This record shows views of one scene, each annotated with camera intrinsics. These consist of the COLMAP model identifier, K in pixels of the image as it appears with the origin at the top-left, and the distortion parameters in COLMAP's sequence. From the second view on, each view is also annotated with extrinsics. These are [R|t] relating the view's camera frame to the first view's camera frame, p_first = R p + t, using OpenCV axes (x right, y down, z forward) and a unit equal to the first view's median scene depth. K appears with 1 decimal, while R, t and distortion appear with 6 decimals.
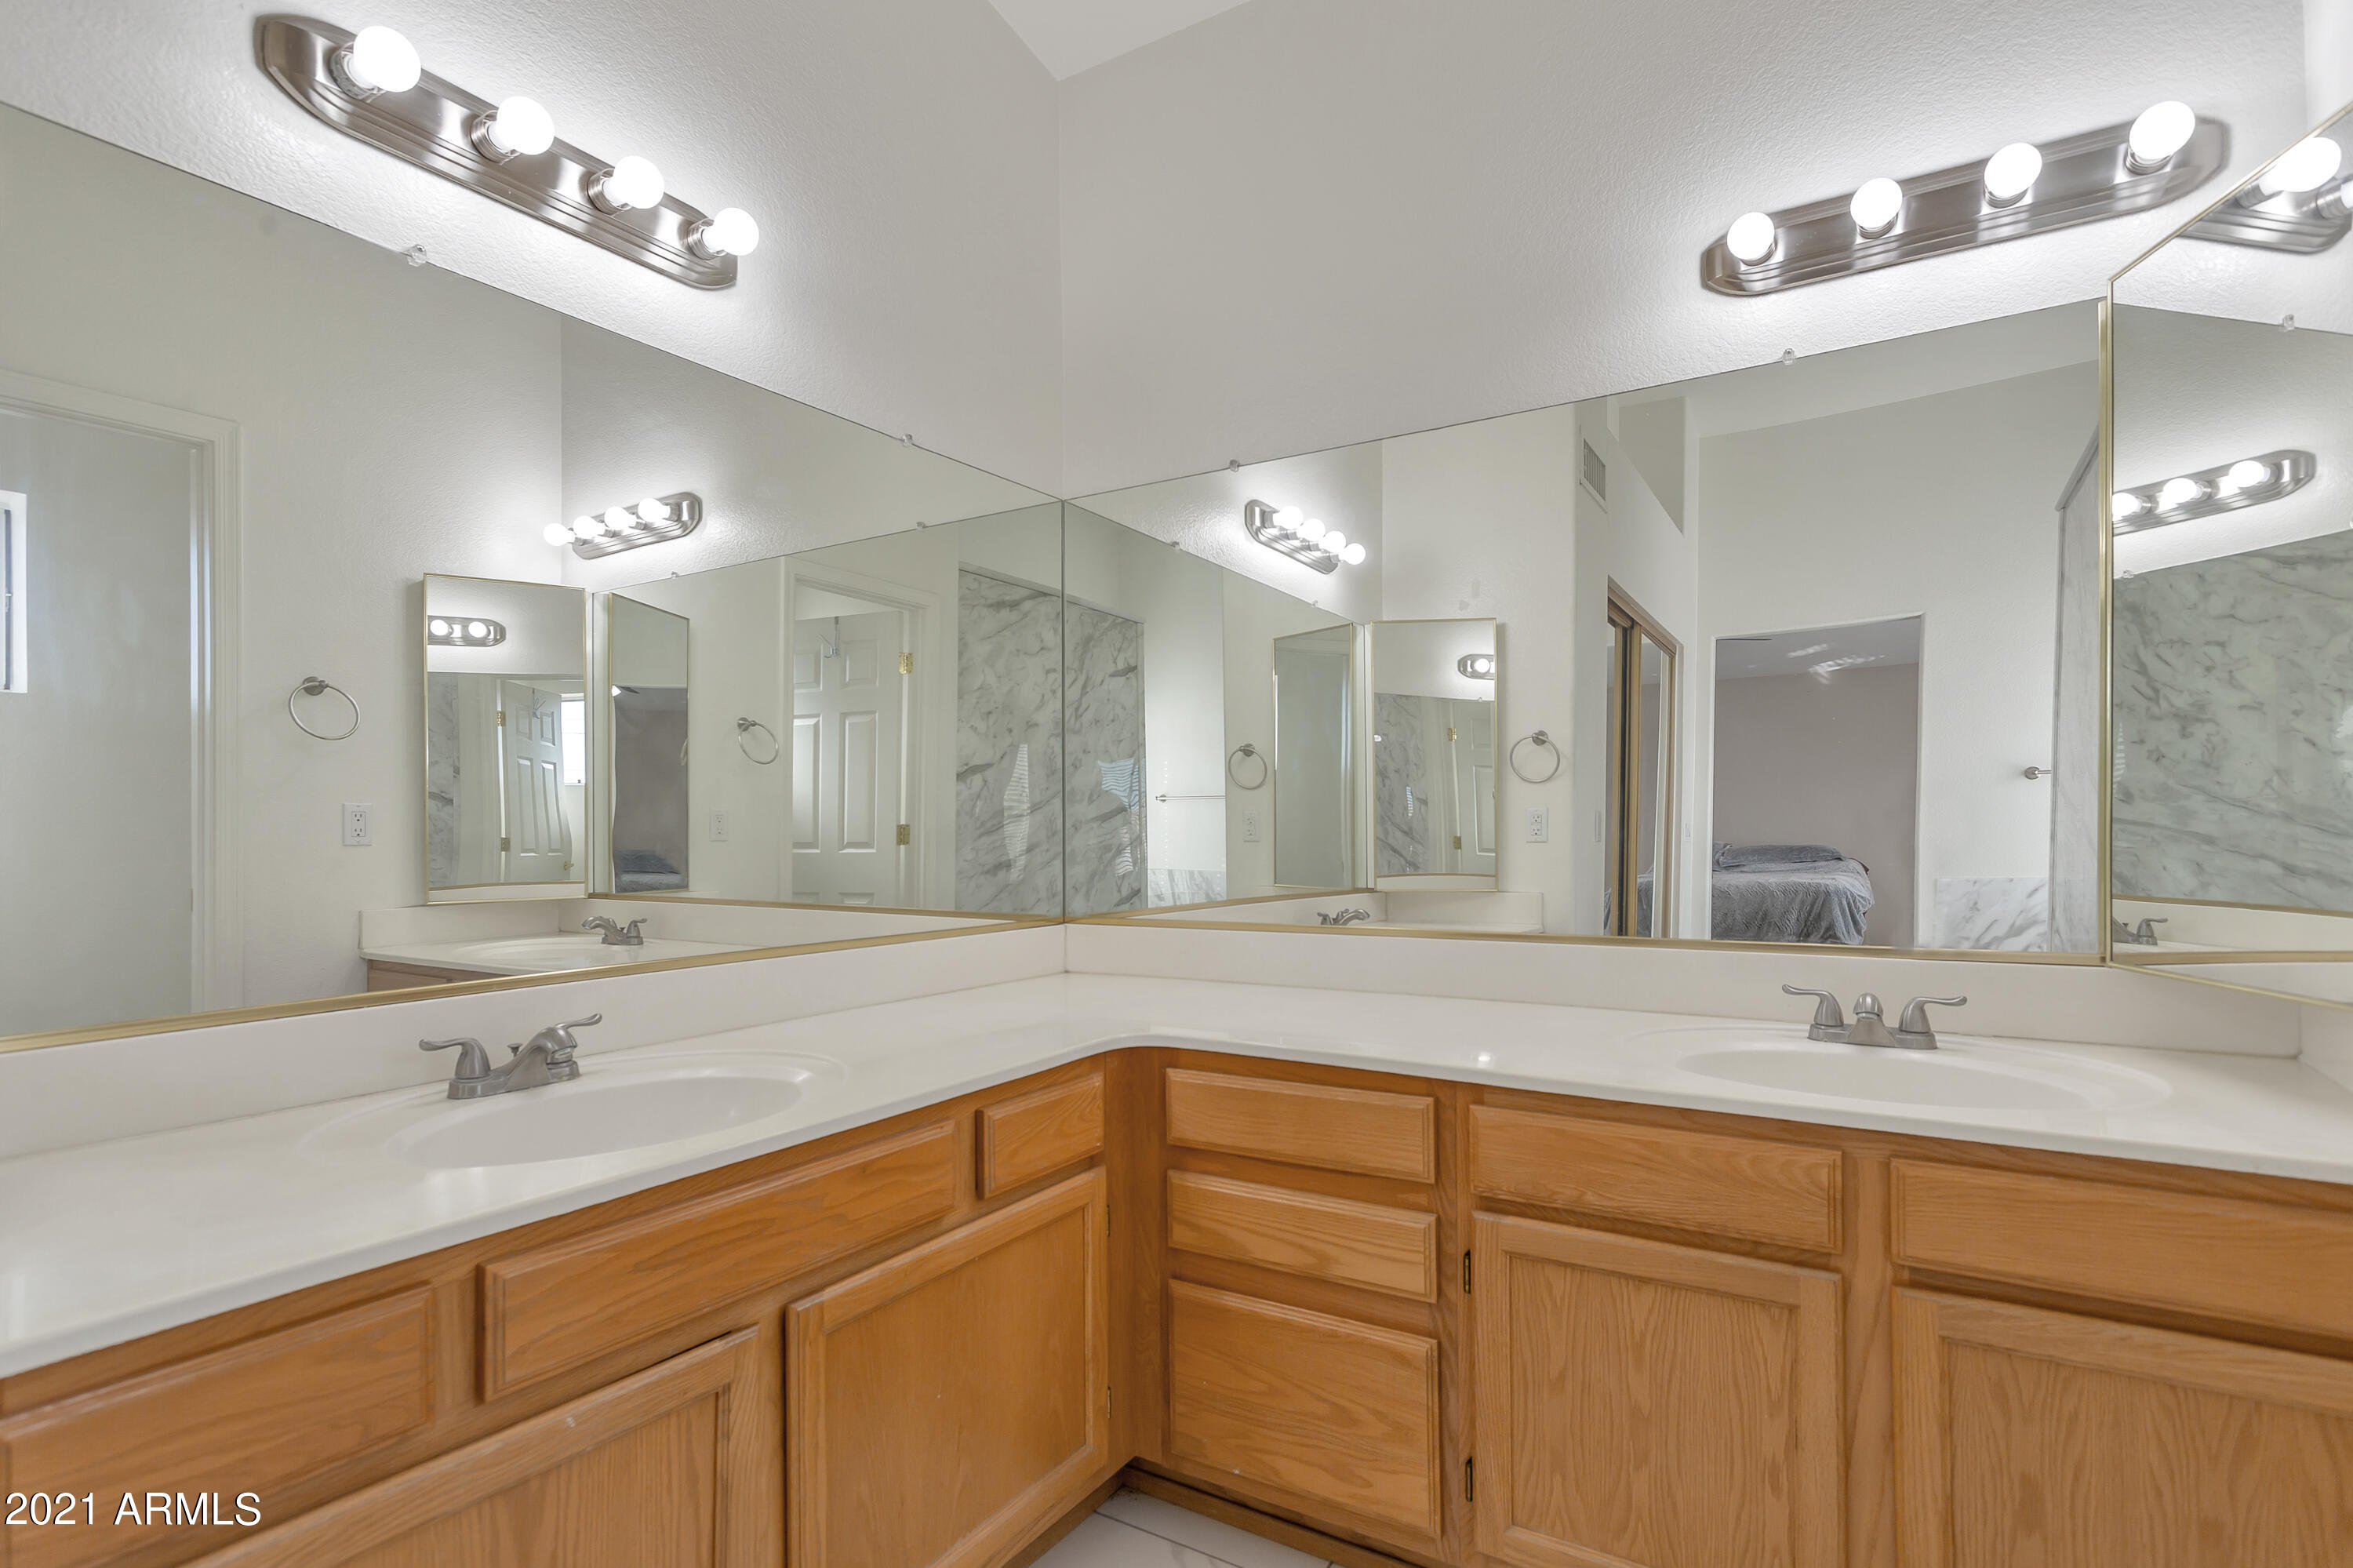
lens RADIAL K [[1165.0, 0, 1159.5], [0, 1165.0, 810.9], [0, 0, 1]] dist [0.012723, 0.000422]
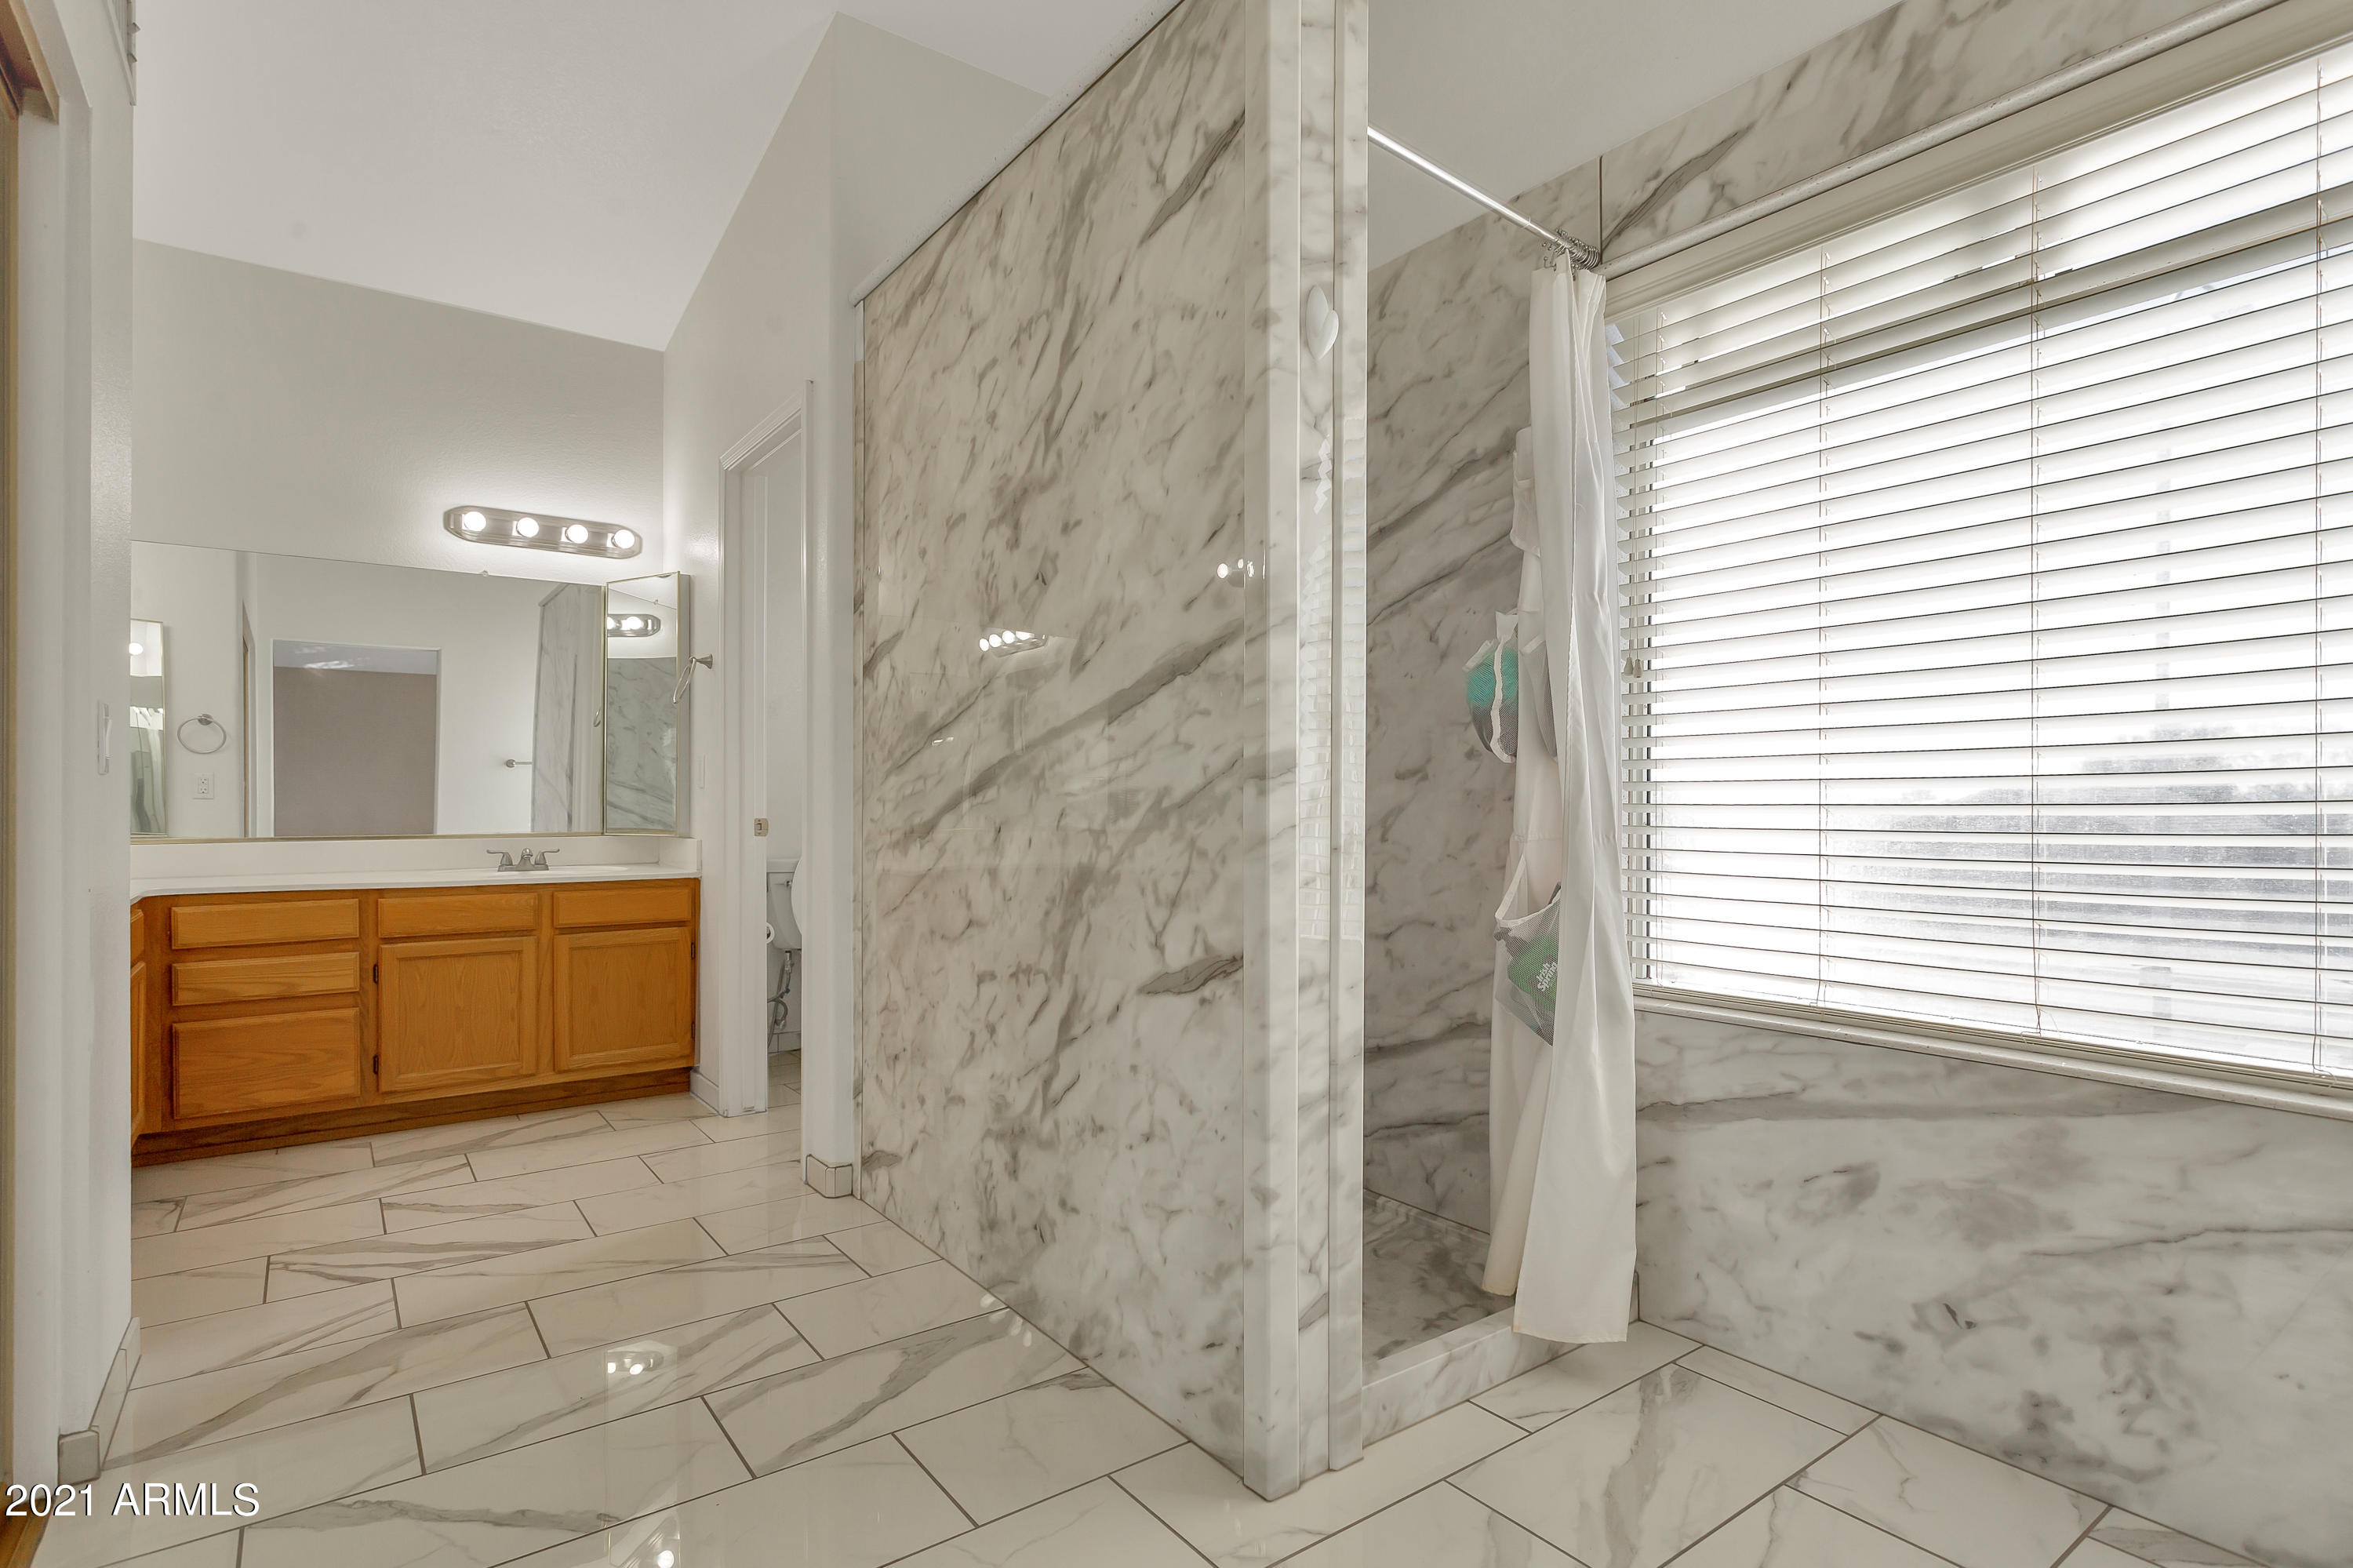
lens RADIAL K [[1165.0, 0, 1159.5], [0, 1165.0, 810.9], [0, 0, 1]] dist [0.012723, 0.000422]
pose [[0.372208, -0.001819, 0.928148, -1.215387], [-0.009819, 0.999934, 0.005897, 0.052168], [-0.928097, -0.011309, 0.372166, -1.183707]]
